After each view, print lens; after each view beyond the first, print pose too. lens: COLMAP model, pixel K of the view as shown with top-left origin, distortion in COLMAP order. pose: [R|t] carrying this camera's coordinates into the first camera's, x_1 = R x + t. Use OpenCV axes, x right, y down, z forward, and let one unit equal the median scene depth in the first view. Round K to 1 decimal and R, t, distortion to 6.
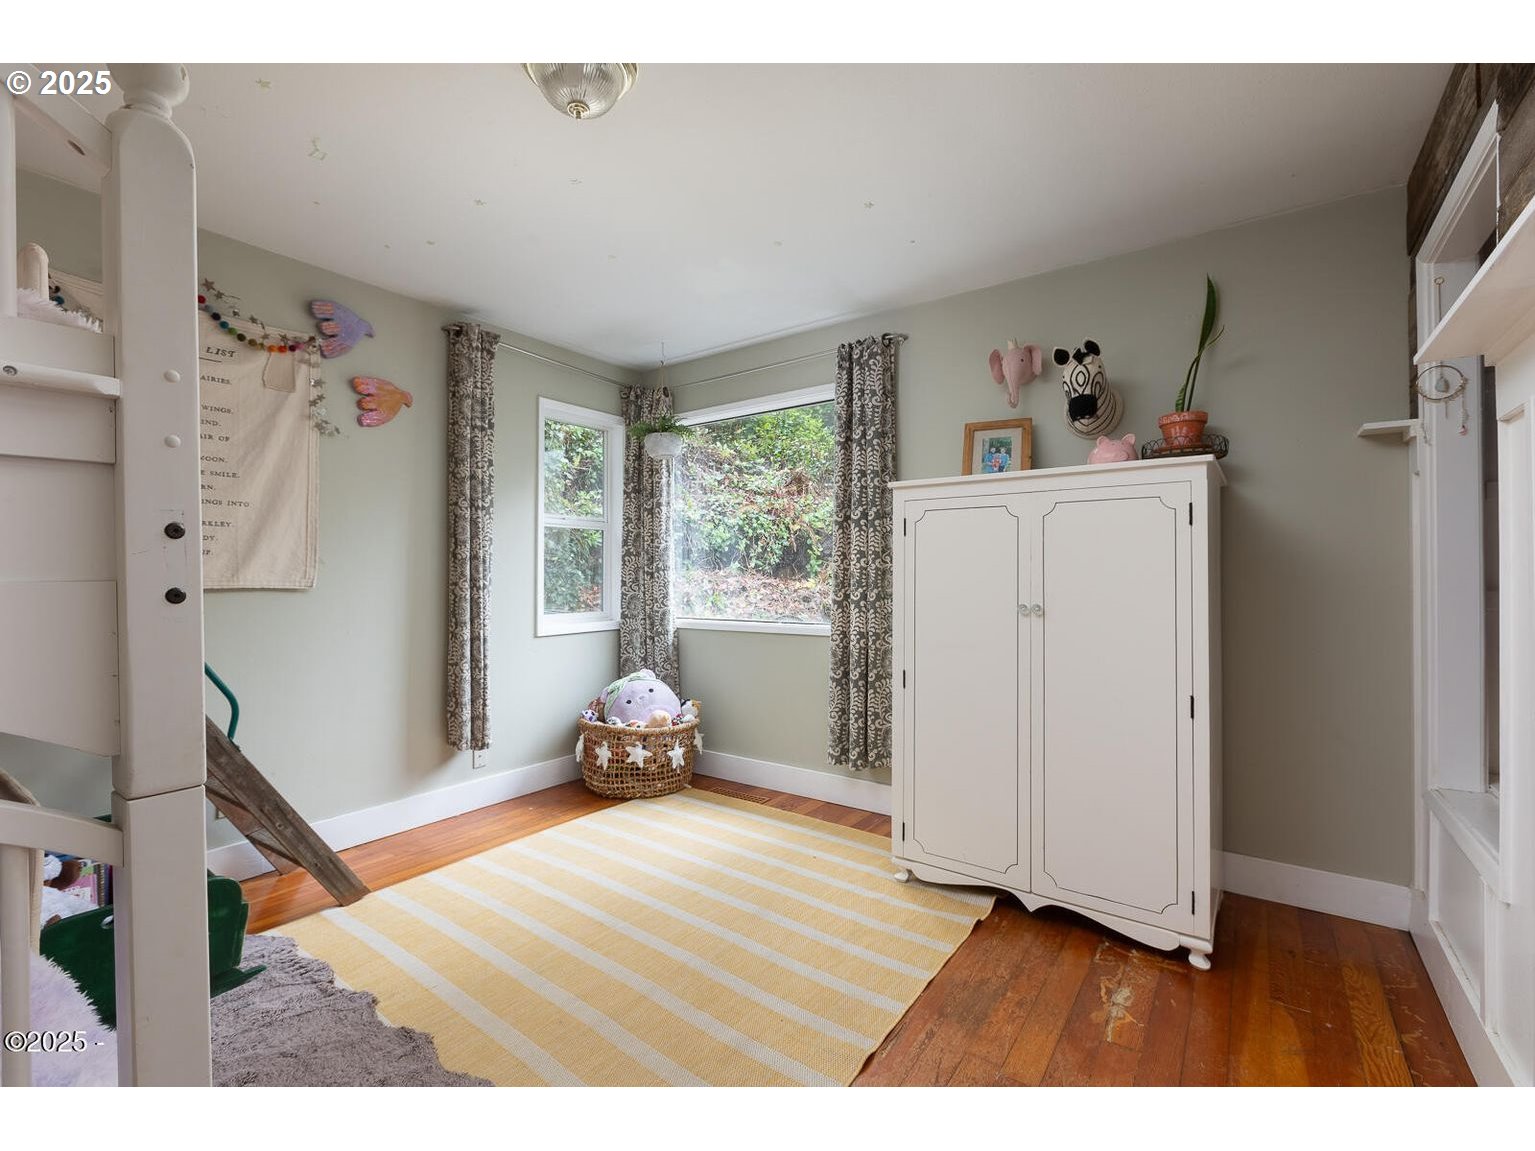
lens RADIAL K [[680.8, 0, 764.0], [0, 680.8, 576.2], [0, 0, 1]] dist [0.000517, 0.000114]
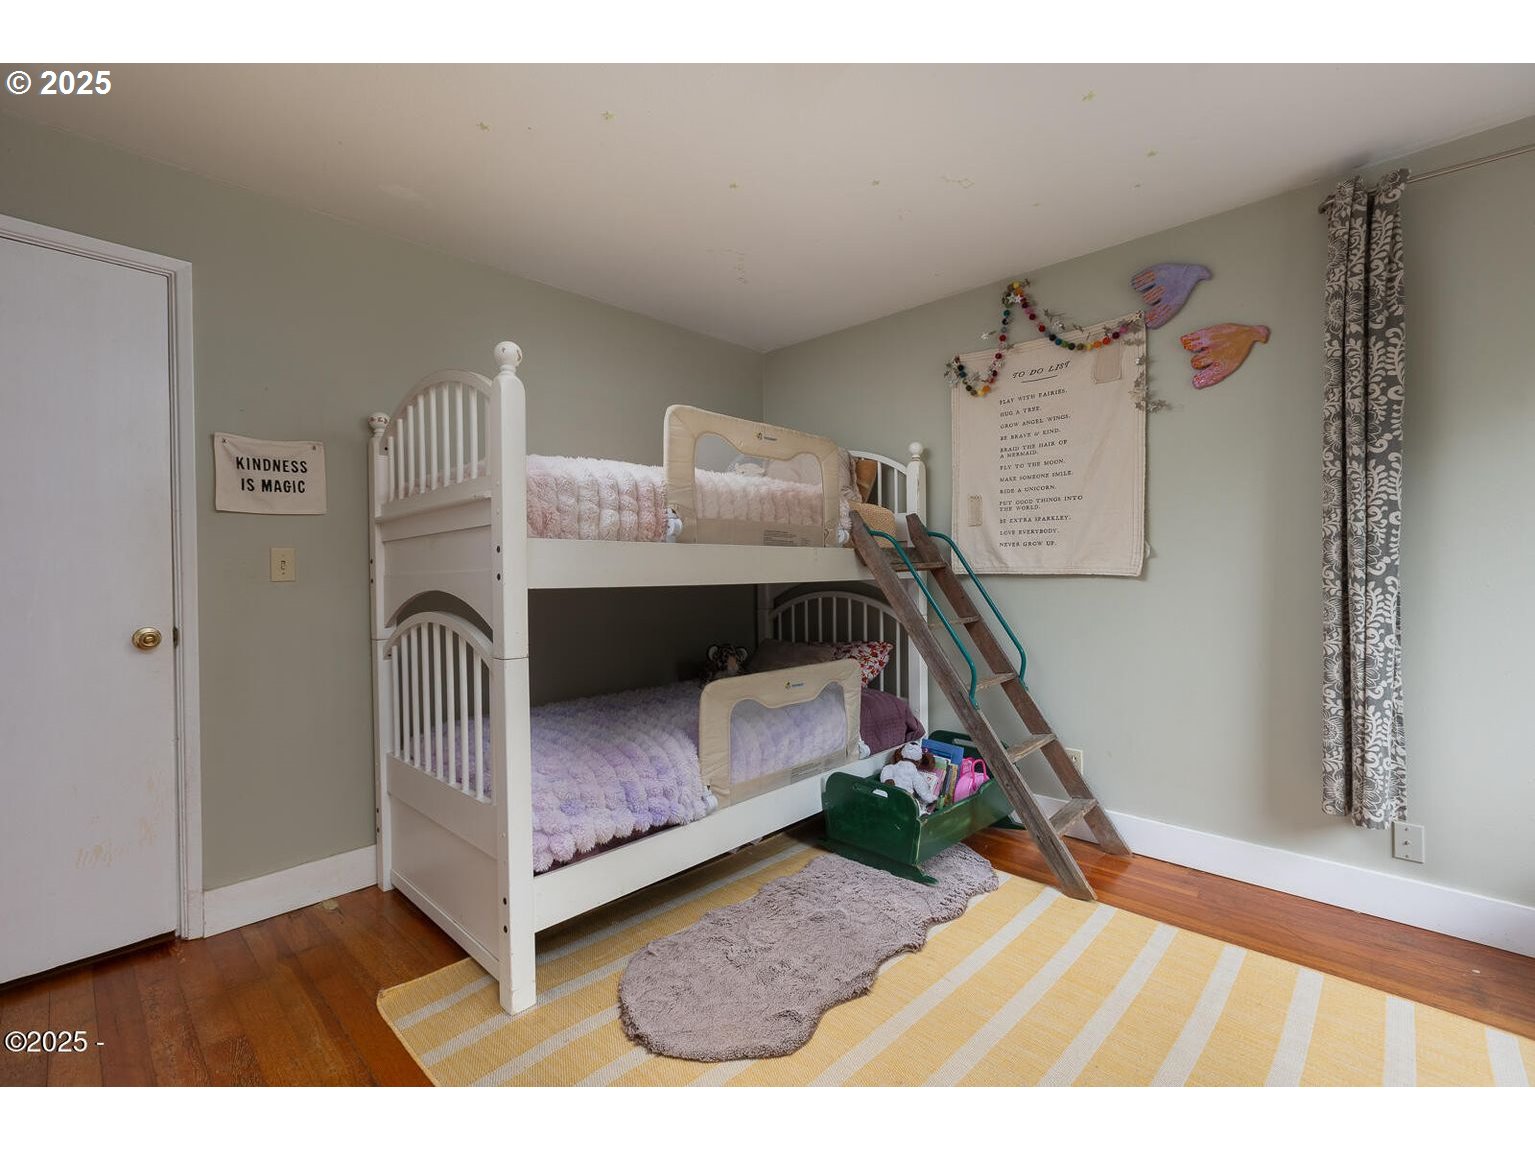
lens RADIAL K [[680.8, 0, 764.7], [0, 680.8, 574.9], [0, 0, 1]] dist [0.000517, 0.000114]
pose [[-0.142001, 0.013361, -0.989776, 0.355300], [0.004929, 0.999906, 0.012791, 0.001863], [0.989854, -0.003062, -0.142054, 0.595009]]
